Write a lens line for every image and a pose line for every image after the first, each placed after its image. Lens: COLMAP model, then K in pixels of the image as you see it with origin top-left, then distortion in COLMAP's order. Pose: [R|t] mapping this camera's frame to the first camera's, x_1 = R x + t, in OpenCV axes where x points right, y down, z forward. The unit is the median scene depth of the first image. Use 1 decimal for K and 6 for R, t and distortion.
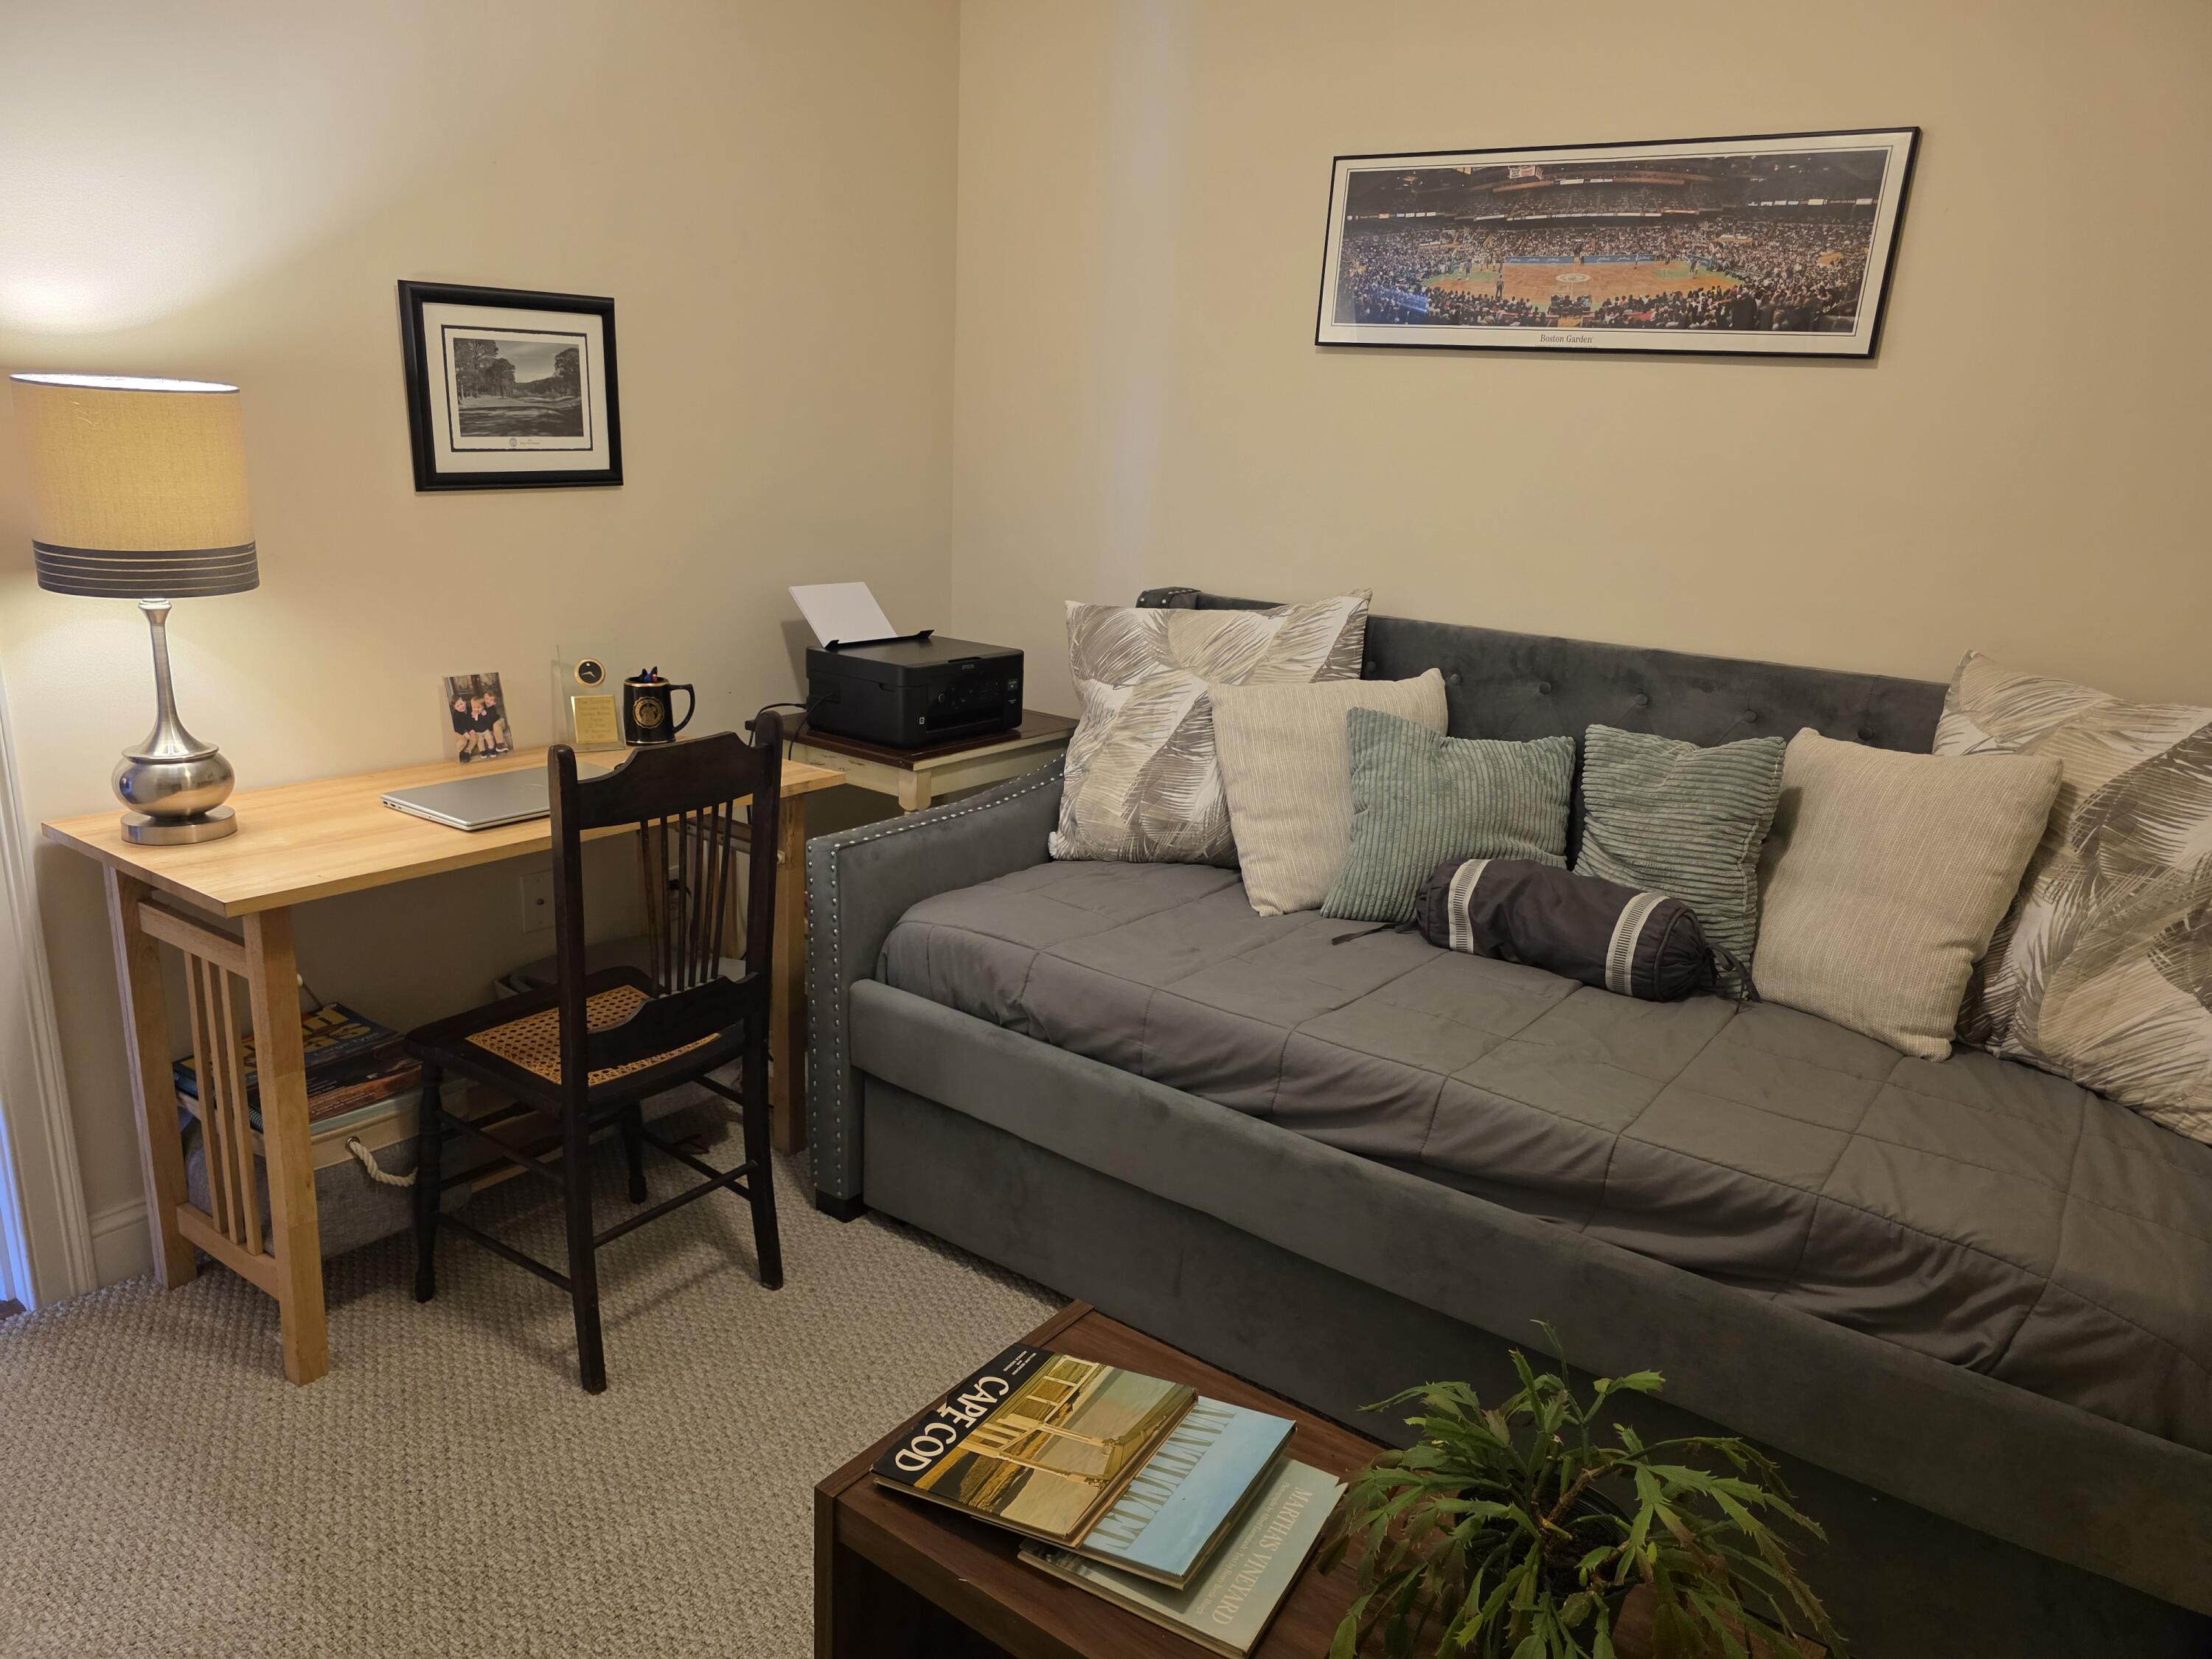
lens RADIAL K [[1467.0, 0, 1106.0], [0, 1467.0, 829.5], [0, 0, 1]] dist [0.005685, 0.001886]
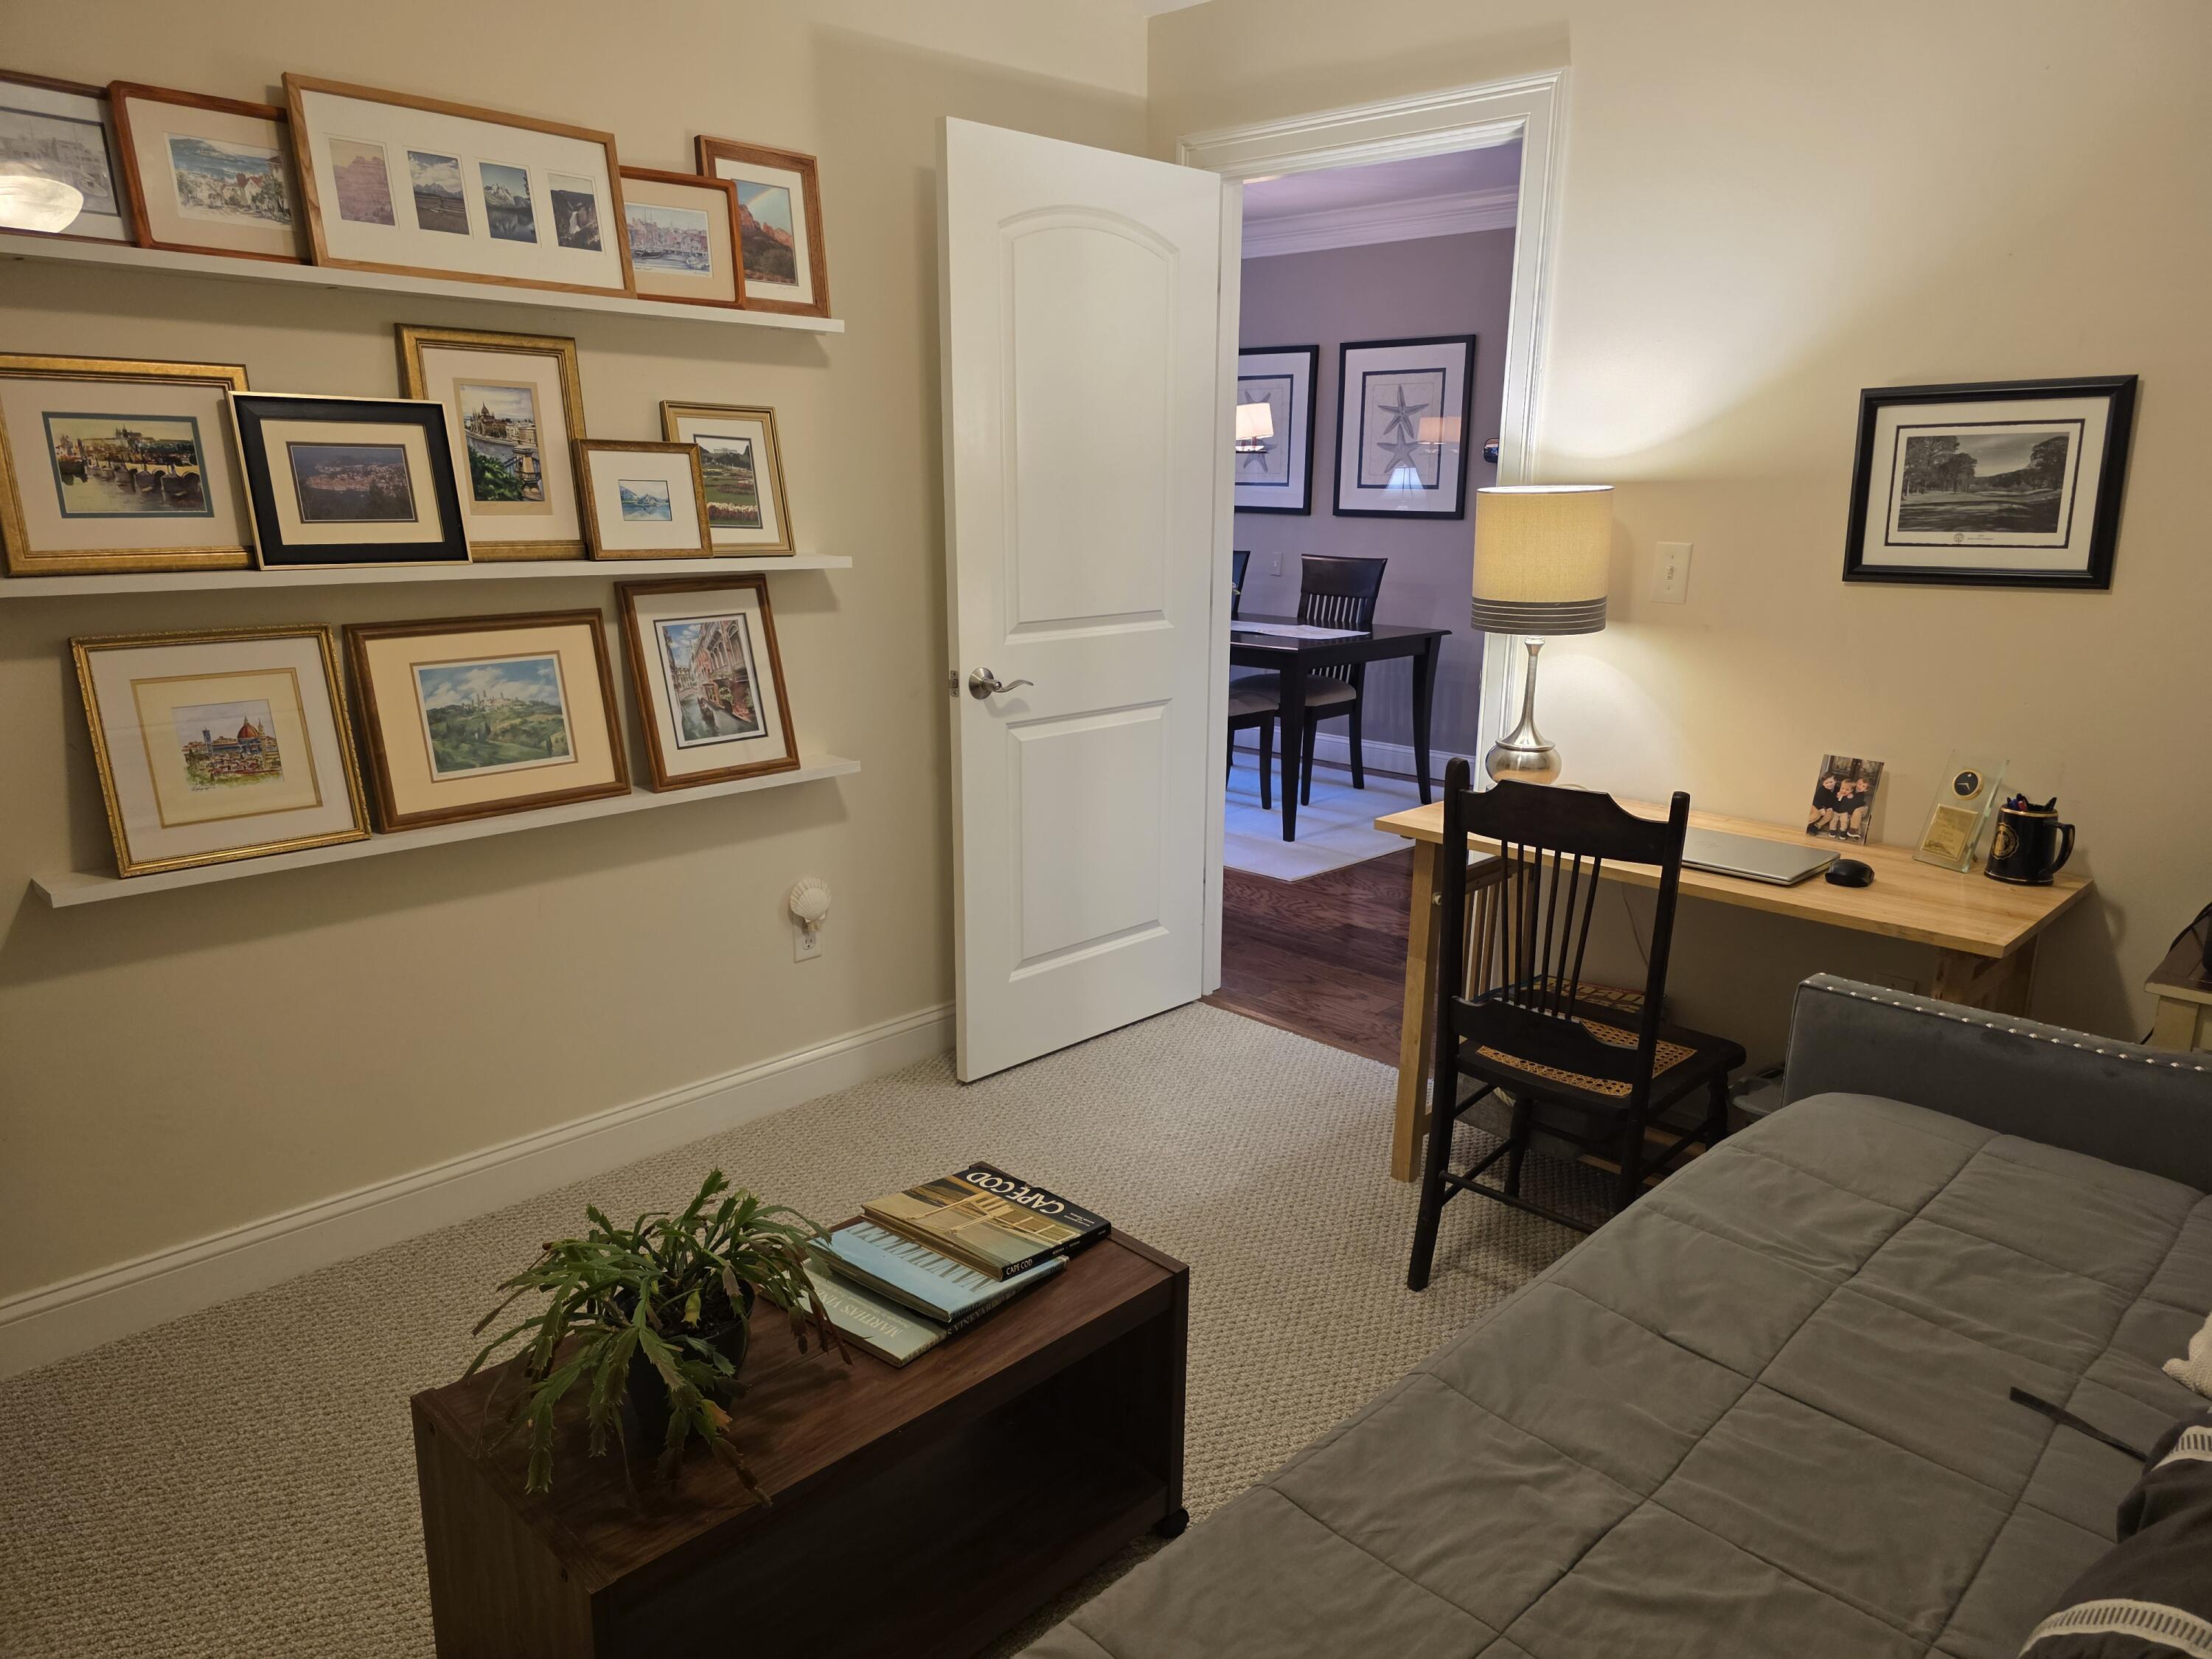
lens RADIAL K [[1484.1, 0, 1100.3], [0, 1484.1, 858.0], [0, 0, 1]] dist [0.067184, -0.078973]
pose [[-0.163730, 0.193648, -0.967312, 0.703080], [-0.283647, 0.929898, 0.234168, -0.138912], [0.944848, 0.312716, -0.097324, 0.629305]]
